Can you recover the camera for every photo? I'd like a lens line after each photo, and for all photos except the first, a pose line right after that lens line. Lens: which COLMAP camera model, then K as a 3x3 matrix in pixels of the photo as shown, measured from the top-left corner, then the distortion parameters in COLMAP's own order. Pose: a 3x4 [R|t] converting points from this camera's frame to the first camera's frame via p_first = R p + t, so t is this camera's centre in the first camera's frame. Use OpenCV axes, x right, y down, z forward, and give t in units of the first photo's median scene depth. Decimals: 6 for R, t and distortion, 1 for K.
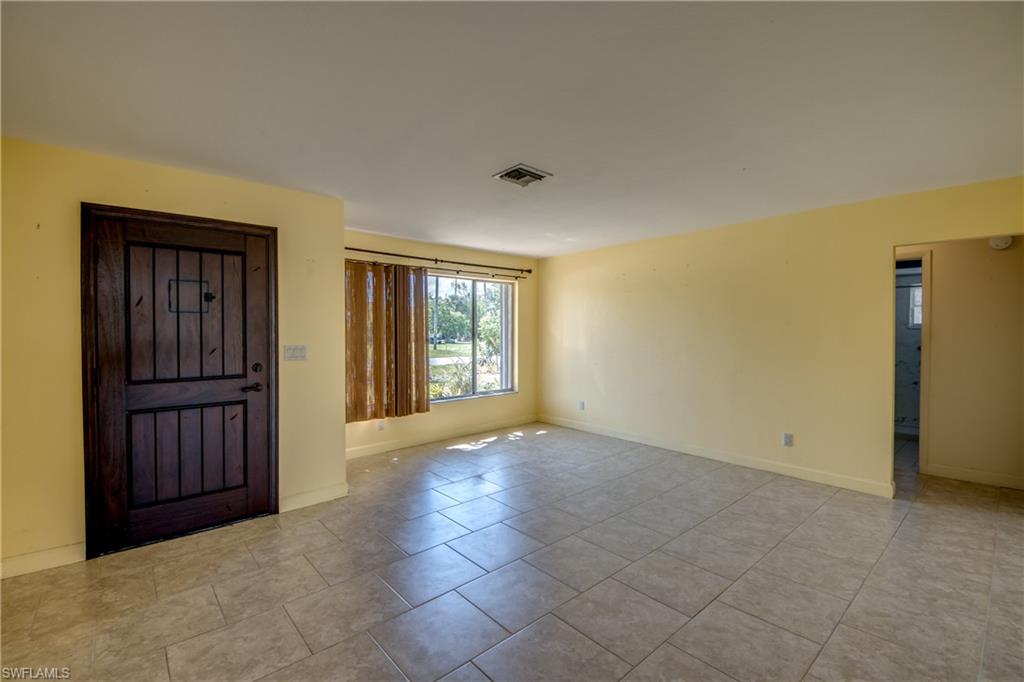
lens RADIAL K [[437.9, 0, 512.0], [0, 437.9, 341.0], [0, 0, 1]] dist [0.040349, -0.028198]
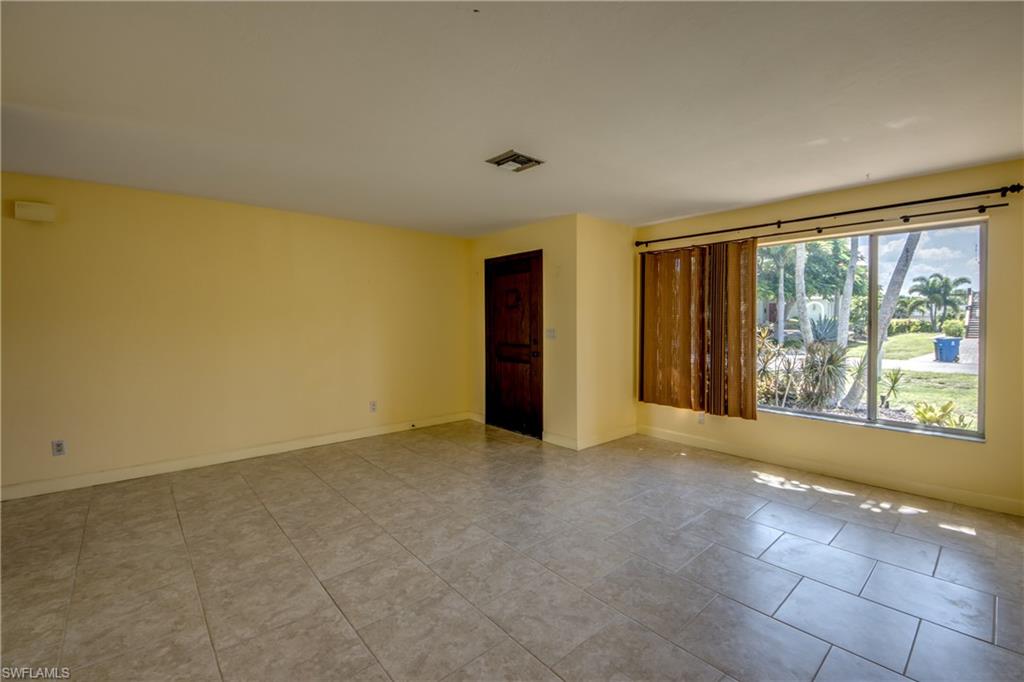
lens RADIAL K [[410.9, 0, 512.5], [0, 410.9, 327.1], [0, 0, 1]] dist [0.044104, -0.024348]
pose [[0.036106, 0.019635, -0.999155, 0.881066], [-0.020627, 0.999609, 0.018898, -0.017784], [0.999135, 0.019927, 0.036496, 0.873143]]
